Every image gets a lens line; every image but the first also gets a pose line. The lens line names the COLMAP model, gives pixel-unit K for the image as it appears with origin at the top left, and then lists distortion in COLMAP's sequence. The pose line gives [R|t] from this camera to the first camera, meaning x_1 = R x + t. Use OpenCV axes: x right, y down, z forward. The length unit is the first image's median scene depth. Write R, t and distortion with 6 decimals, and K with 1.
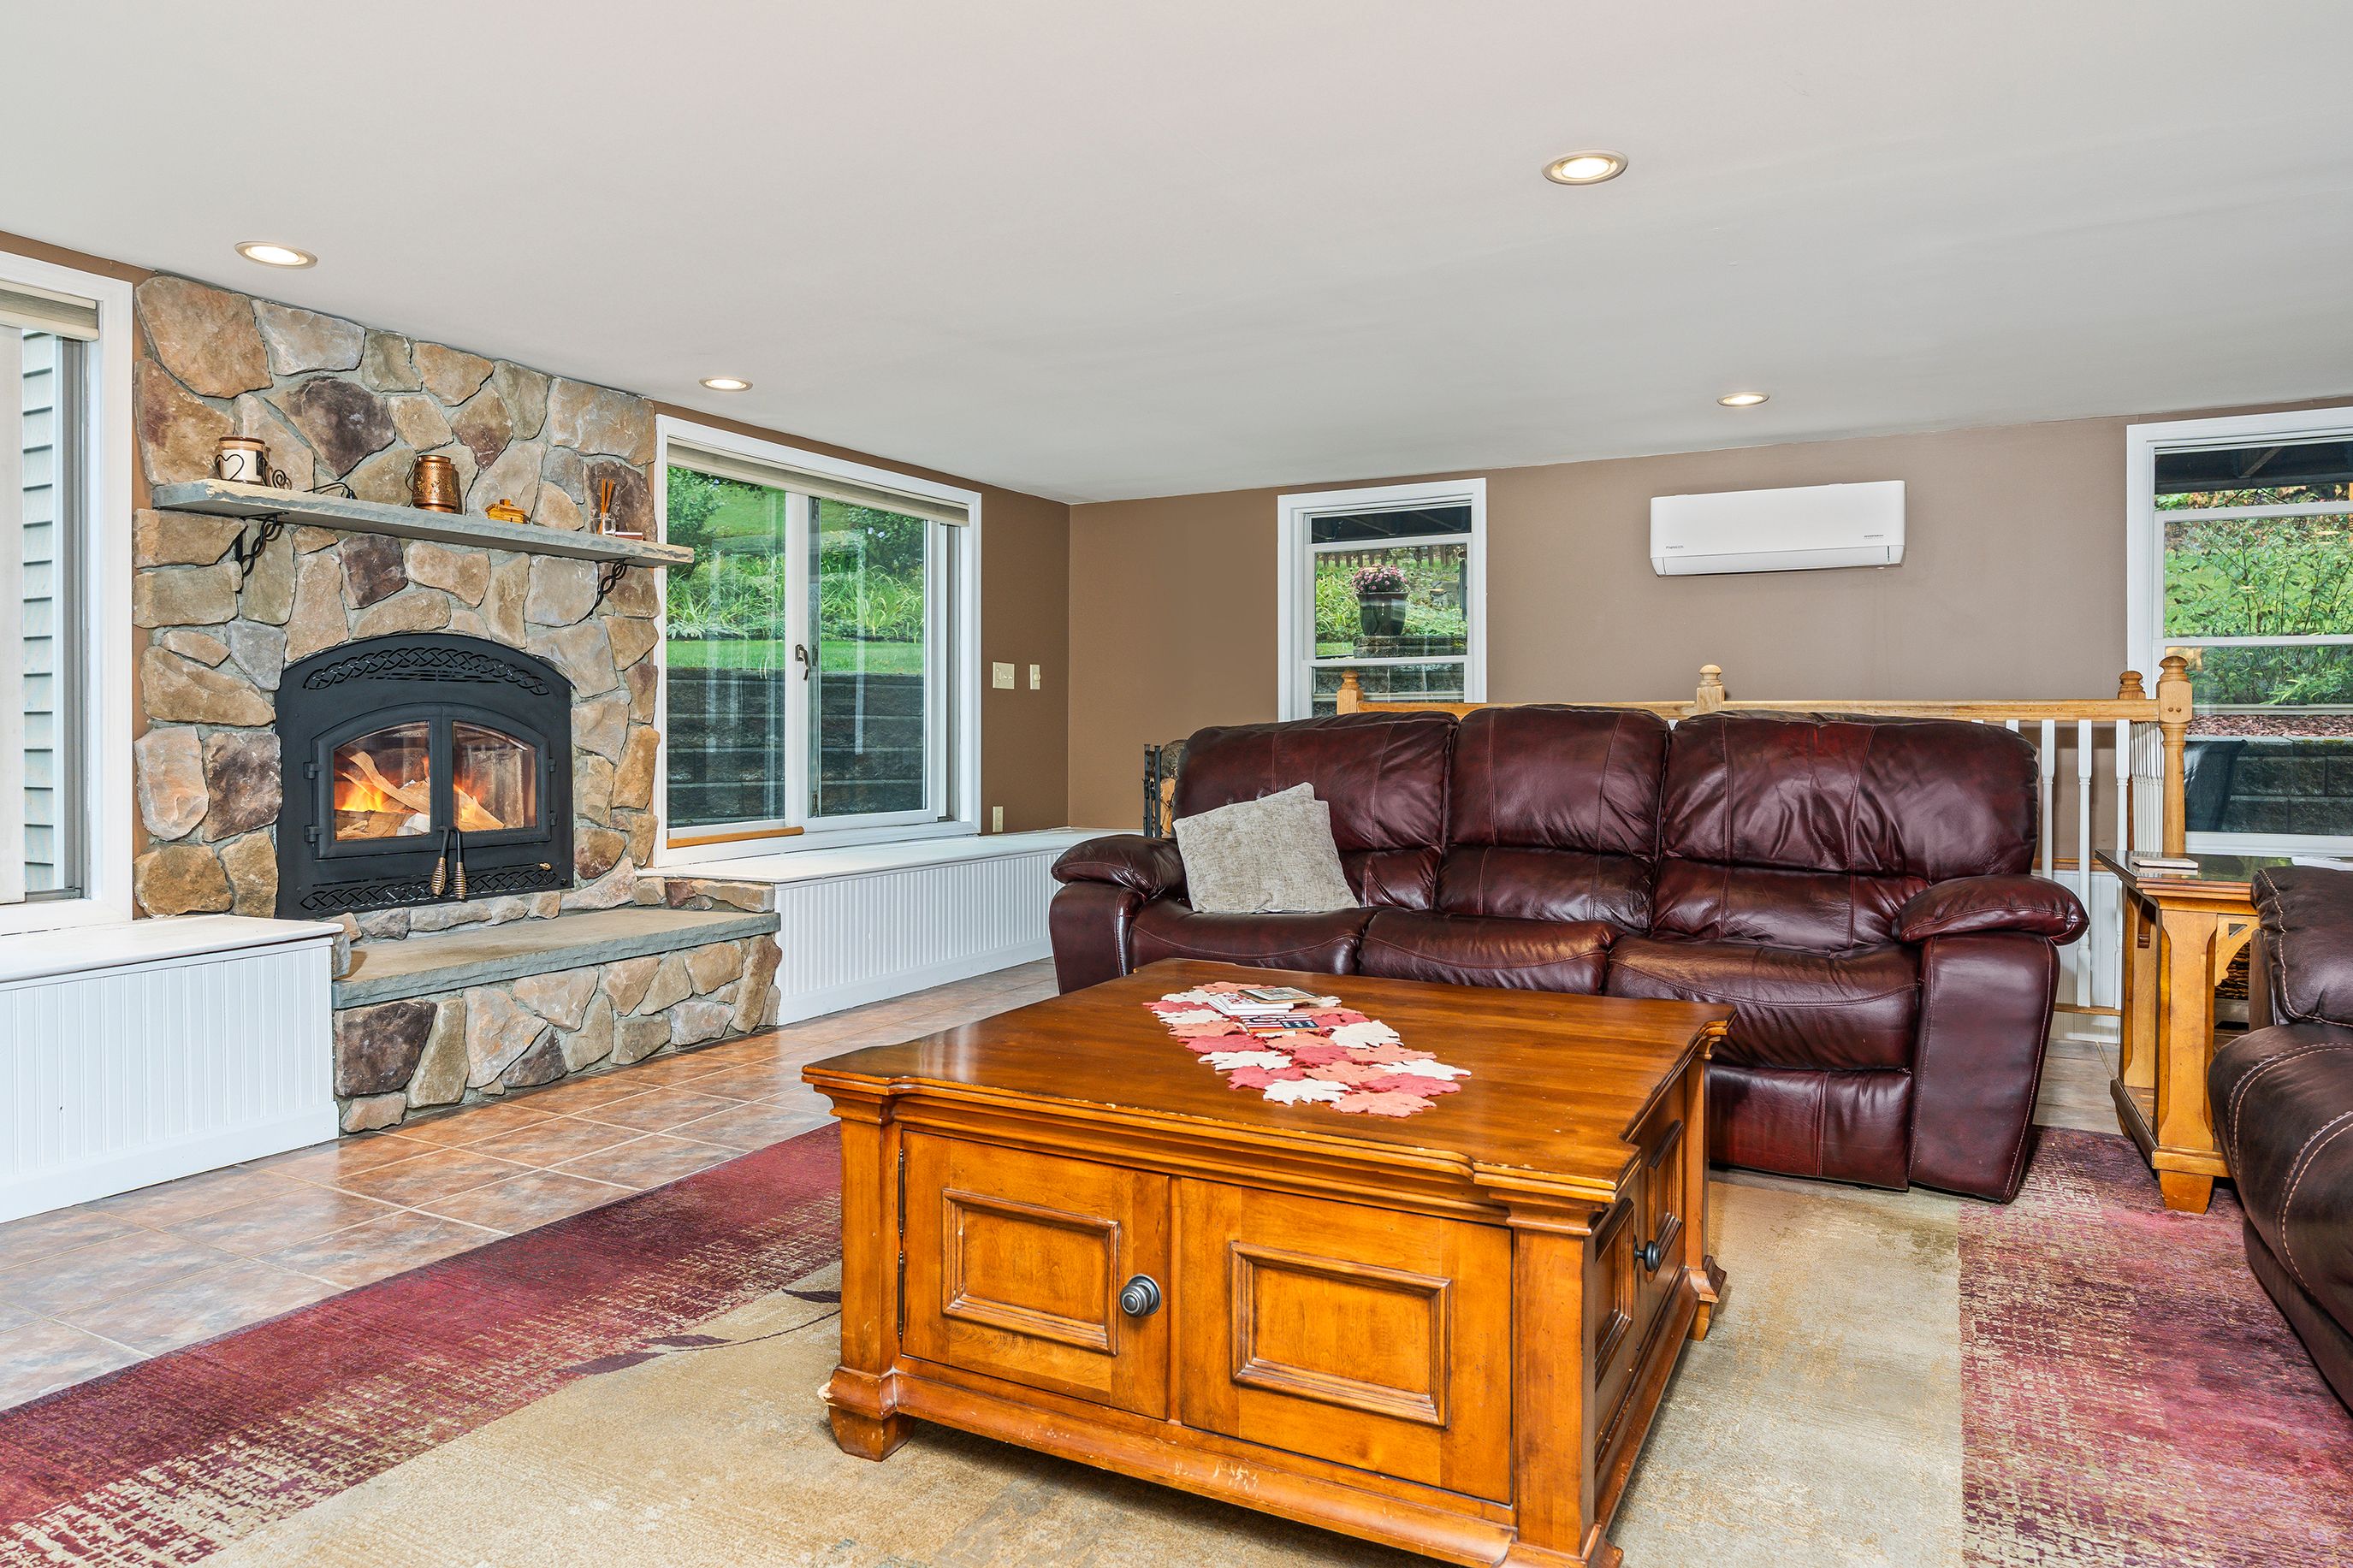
lens RADIAL K [[1456.1, 0, 1171.8], [0, 1456.1, 748.2], [0, 0, 1]] dist [0.003569, 0.000857]
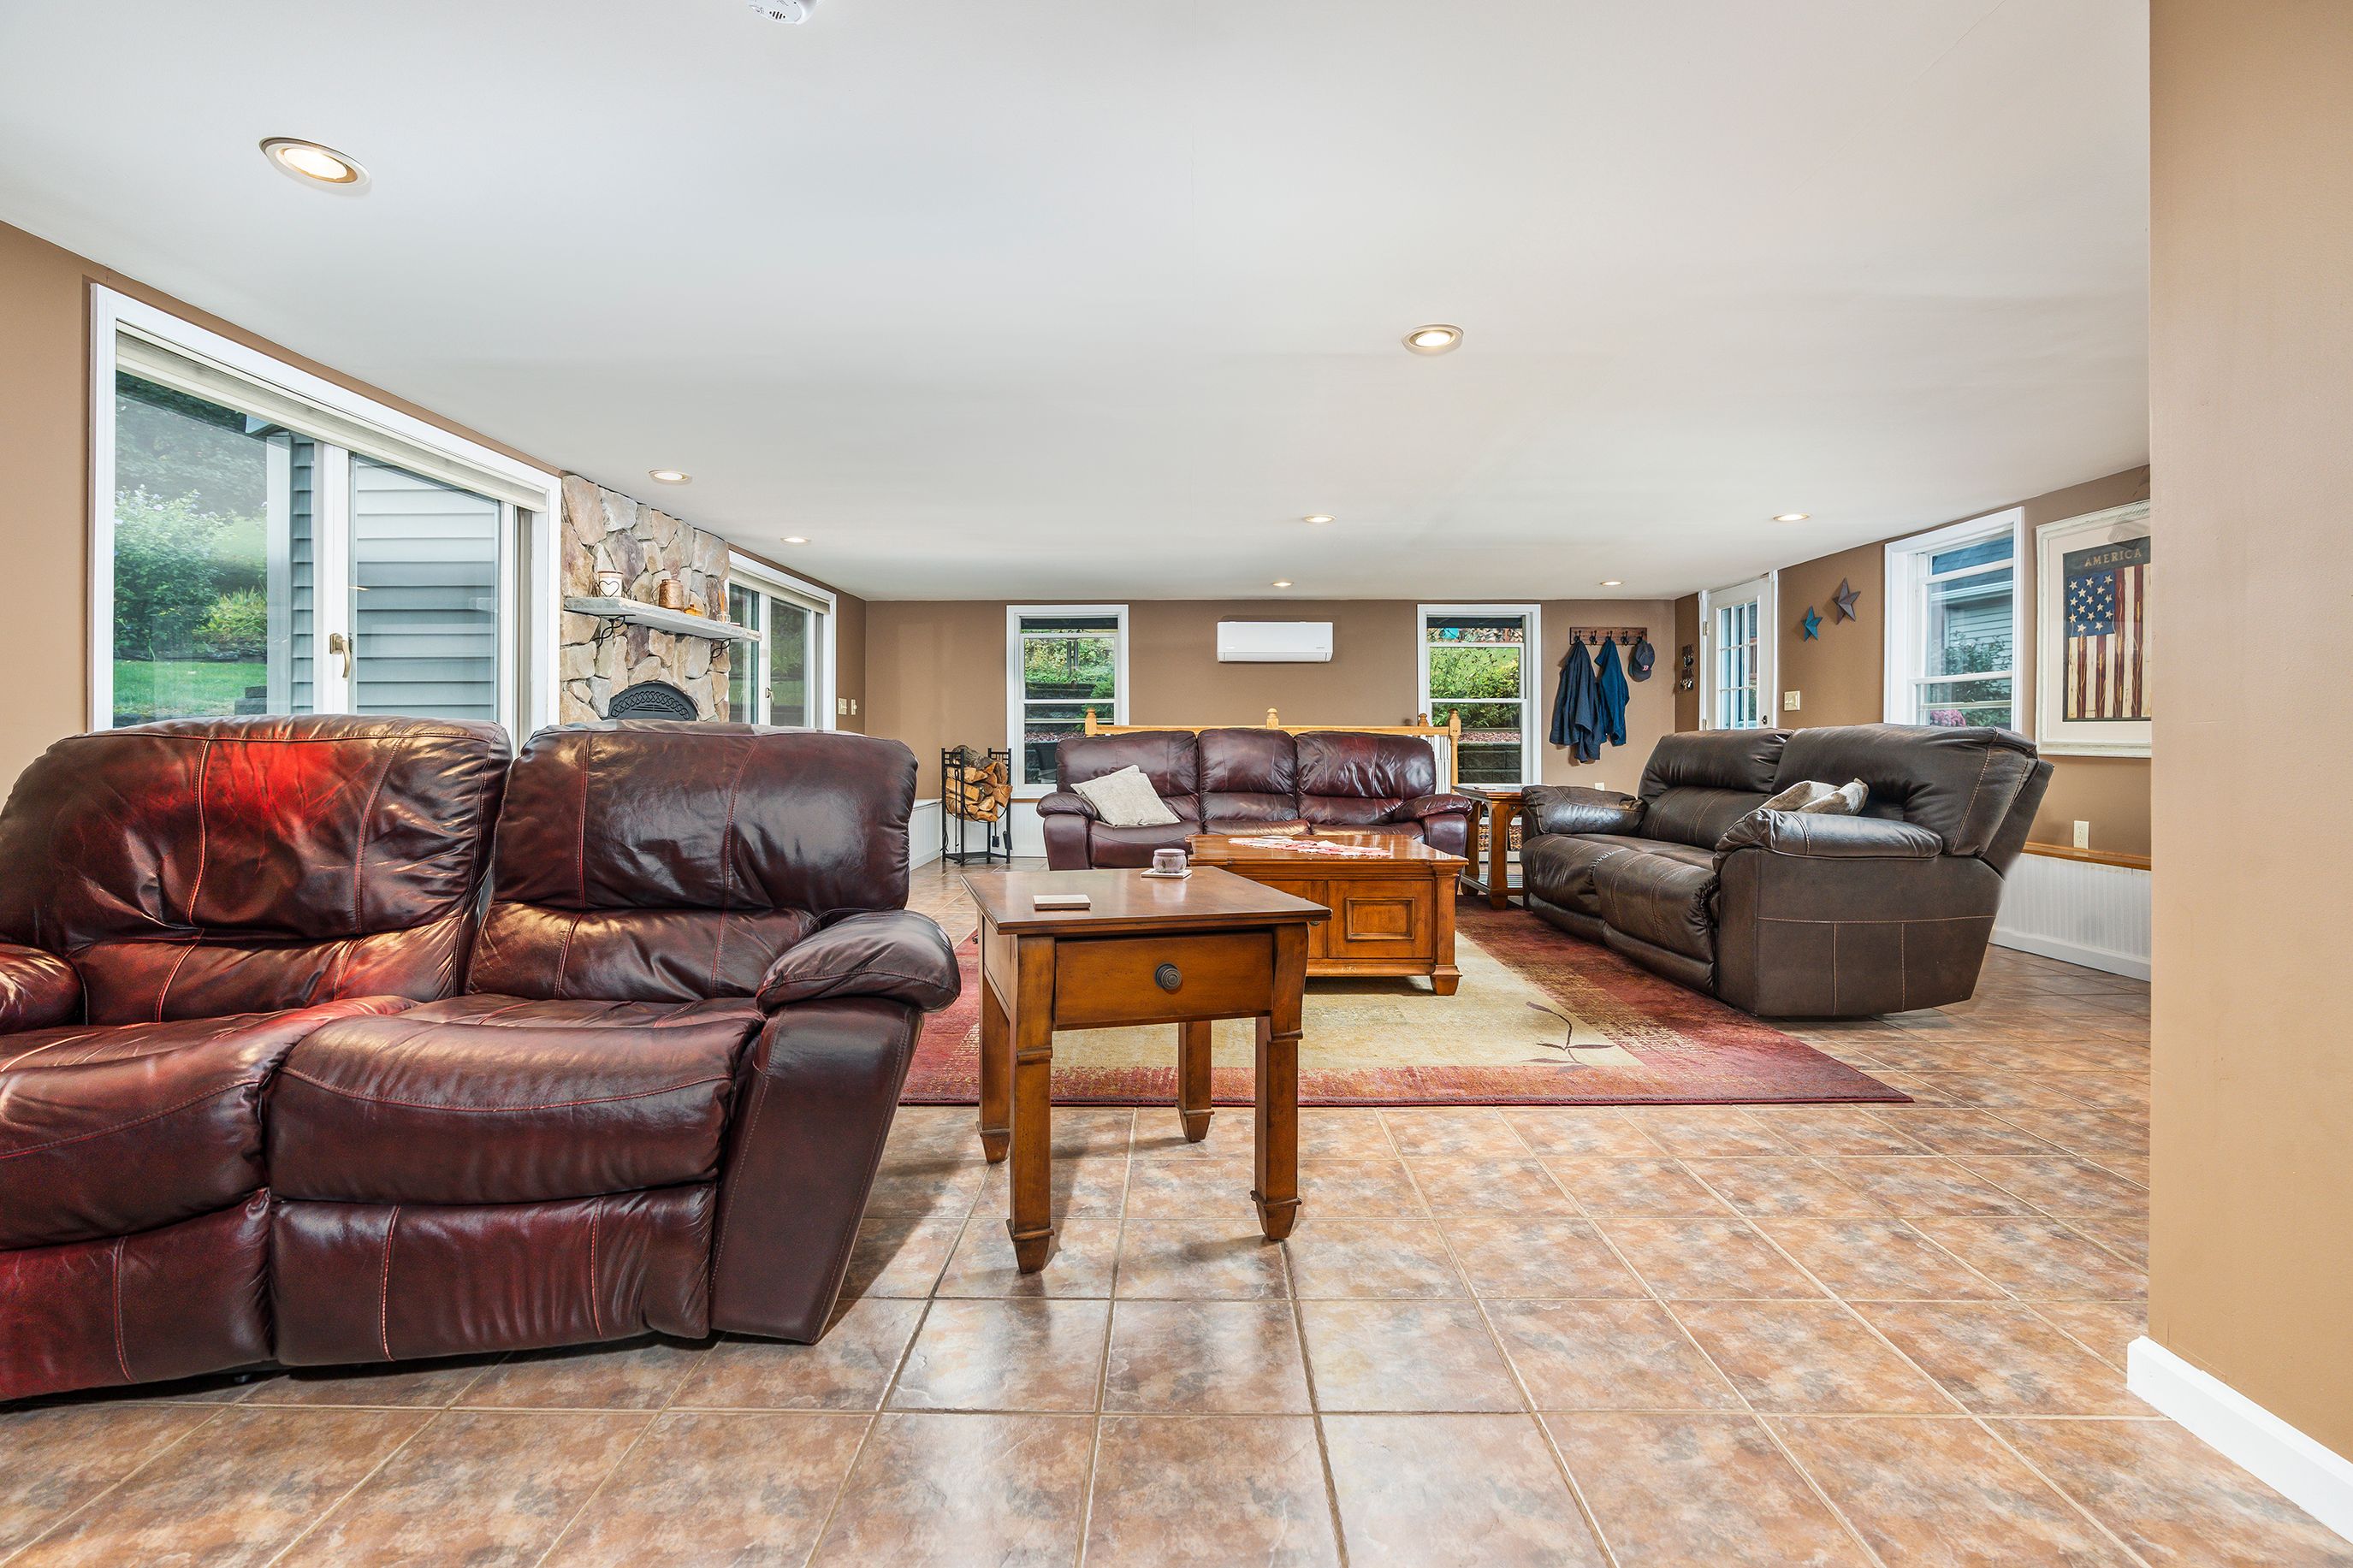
lens RADIAL K [[1062.8, 0, 1176.5], [0, 1062.8, 784.0], [0, 0, 1]] dist [-0.002309, 0.000031]
pose [[0.885530, -0.022205, 0.464051, -0.565387], [0.007722, 0.999423, 0.033089, 0.000402], [-0.464518, -0.025718, 0.885190, -0.372448]]
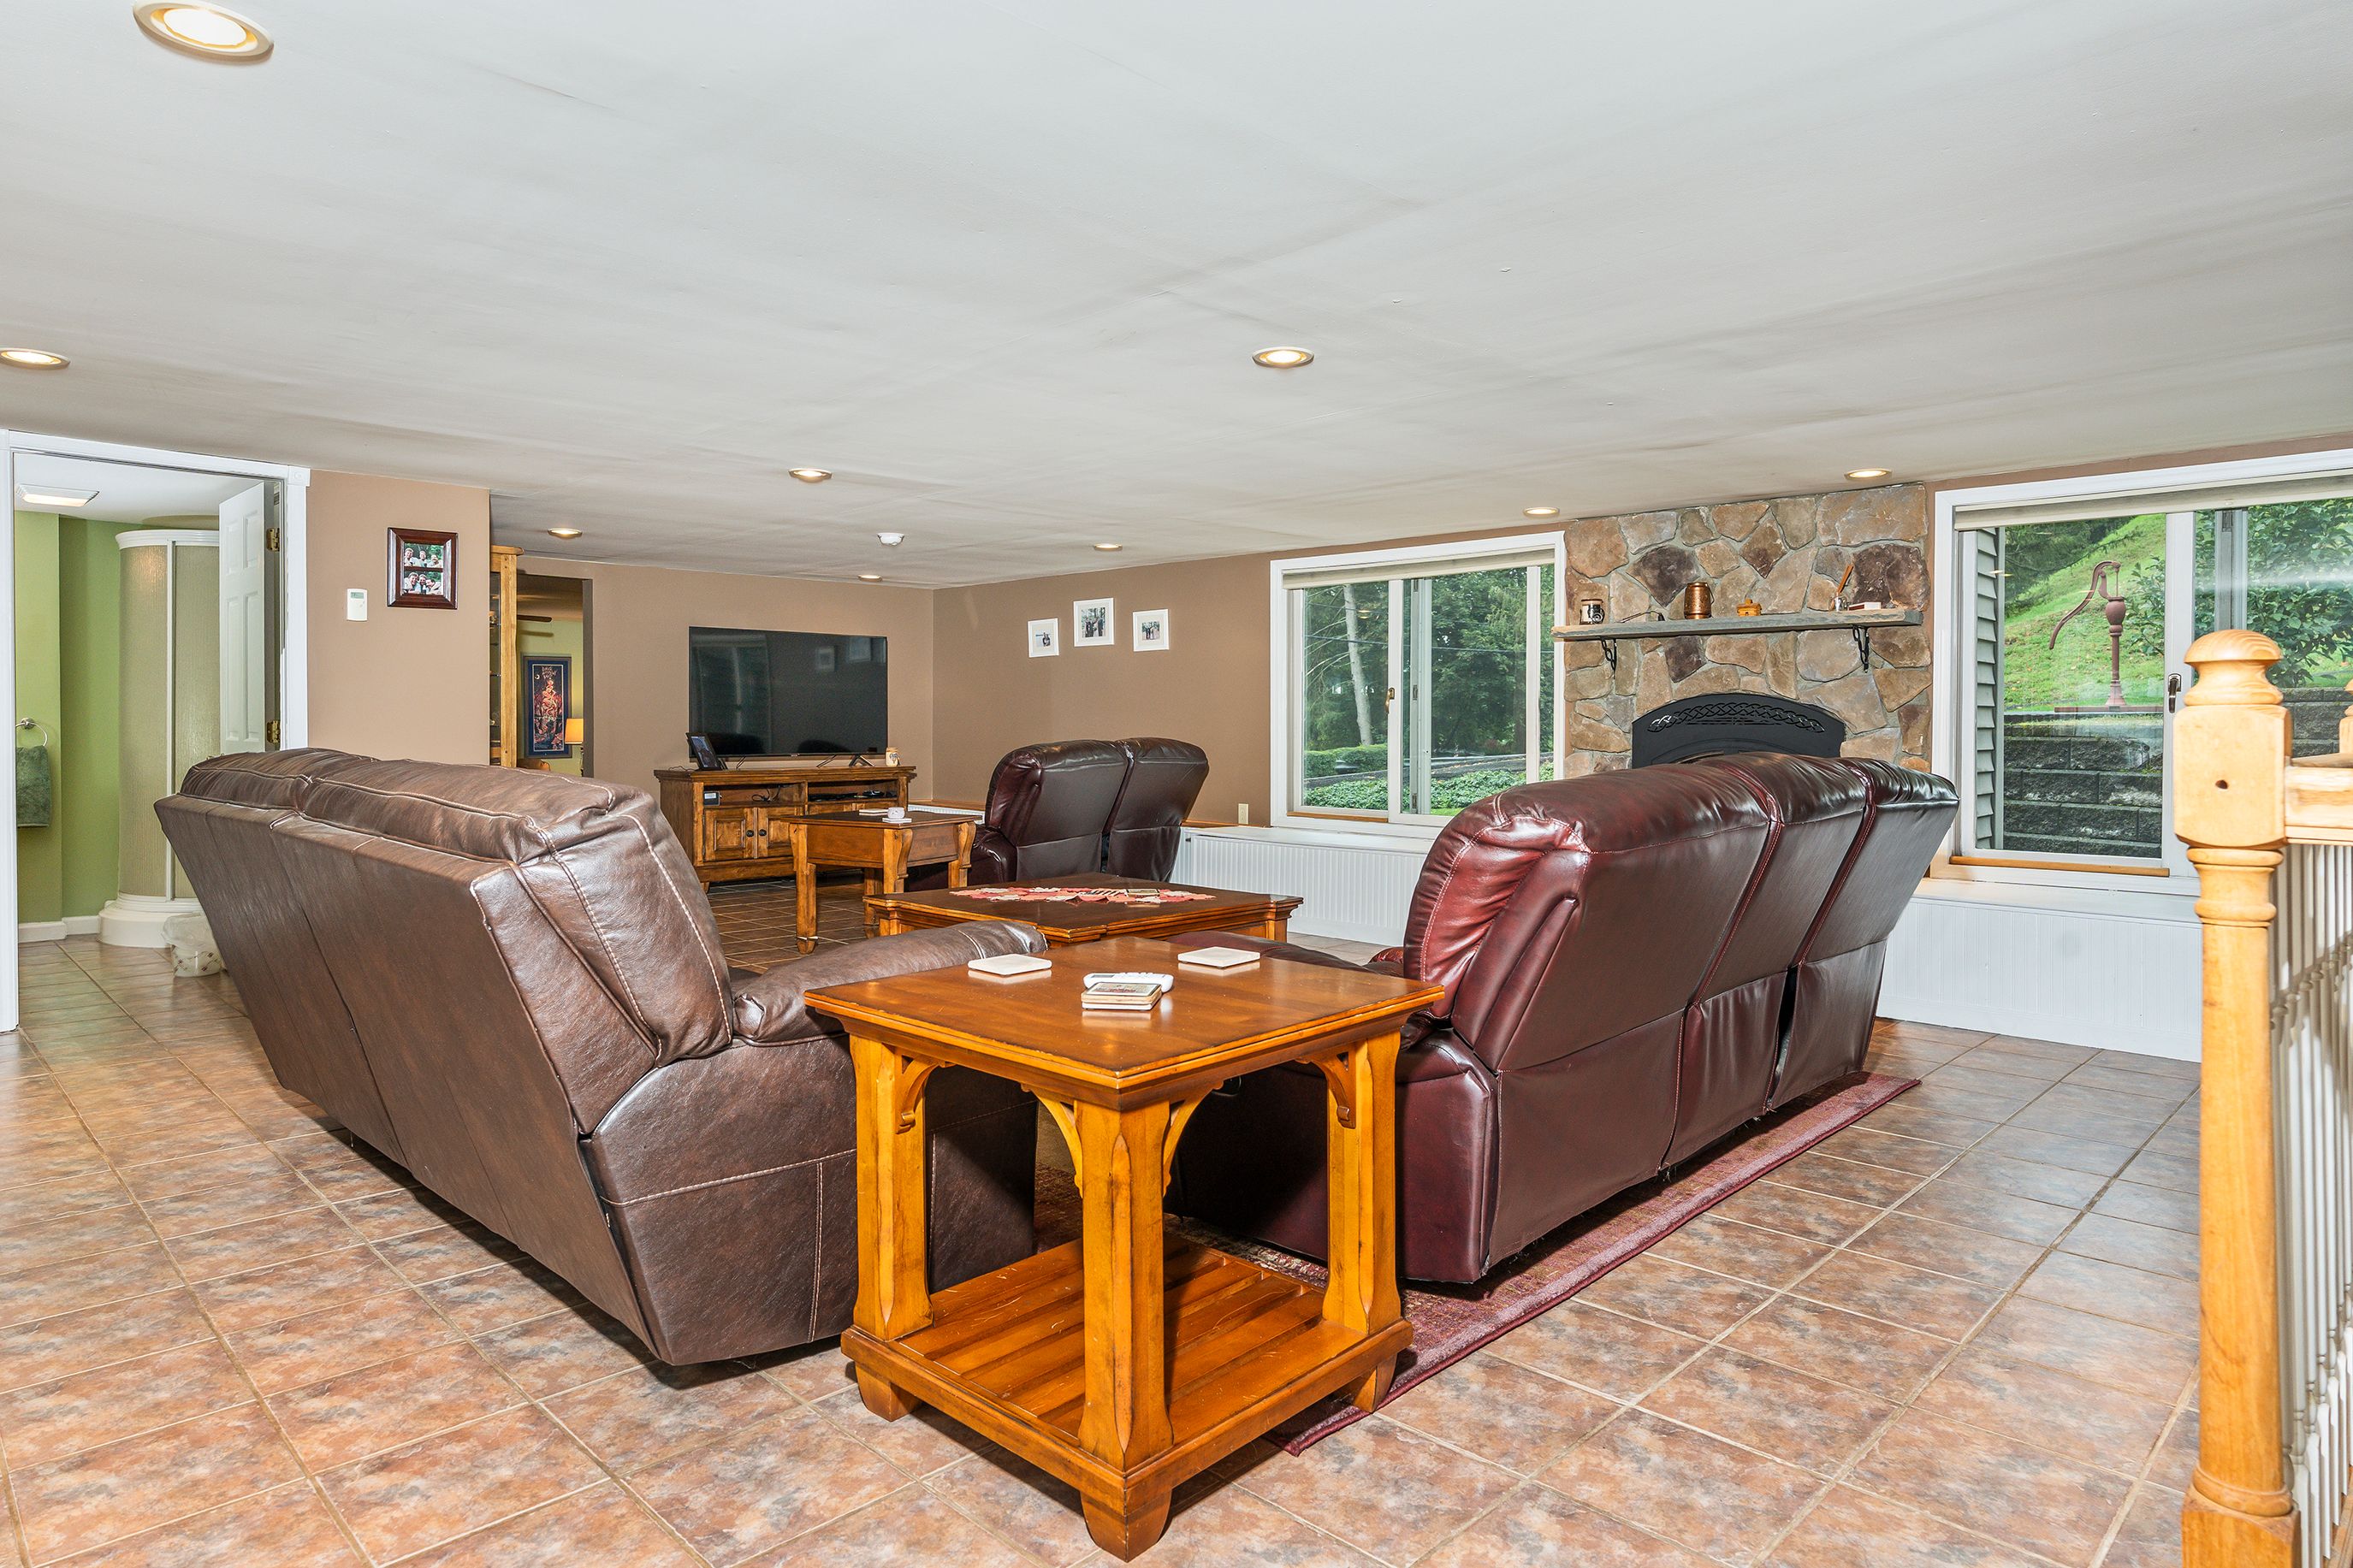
lens RADIAL K [[1398.1, 0, 1216.6], [0, 1398.1, 722.6], [0, 0, 1]] dist [0.001834, -0.000245]
pose [[-0.267571, -0.003906, -0.963530, 1.090535], [-0.016950, 0.999856, 0.000654, -0.041496], [0.963389, 0.016507, -0.267599, 0.910663]]
